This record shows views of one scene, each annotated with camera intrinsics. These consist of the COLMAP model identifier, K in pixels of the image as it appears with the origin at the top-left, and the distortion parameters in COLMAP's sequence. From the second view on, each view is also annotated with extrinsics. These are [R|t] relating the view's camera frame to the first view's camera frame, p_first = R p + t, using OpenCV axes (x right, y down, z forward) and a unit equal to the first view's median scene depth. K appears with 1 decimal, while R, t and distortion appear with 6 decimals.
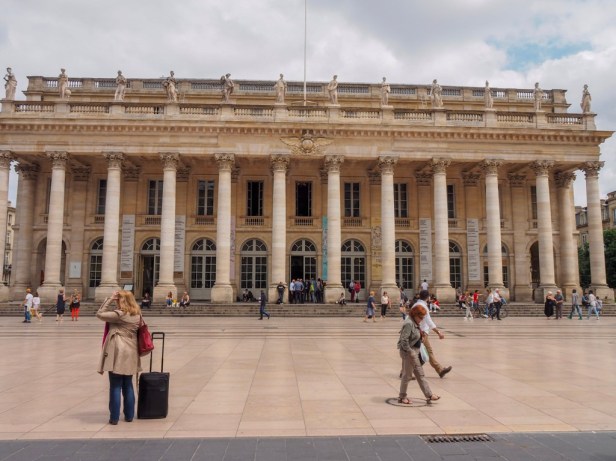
lens RADIAL K [[391.2, 0, 308.0], [0, 391.2, 230.5], [0, 0, 1]] dist [0.002632, 0.001655]
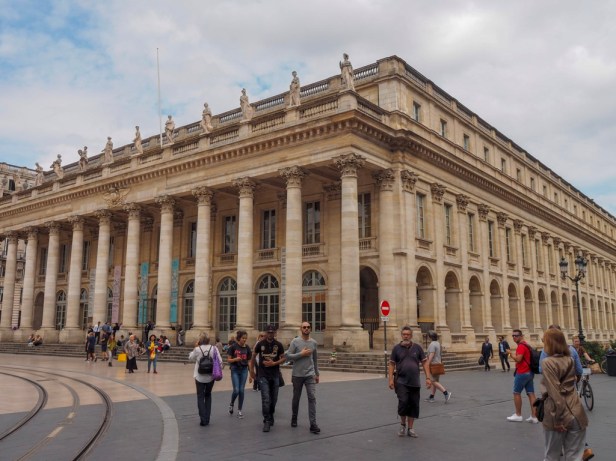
lens RADIAL K [[585.7, 0, 308.0], [0, 585.7, 230.5], [0, 0, 1]] dist [-0.015677, -0.000704]
pose [[0.754296, -0.110889, -0.647102, 0.792795], [0.093702, 0.993726, -0.061063, 0.011644], [0.649813, -0.014575, 0.759954, 0.066750]]
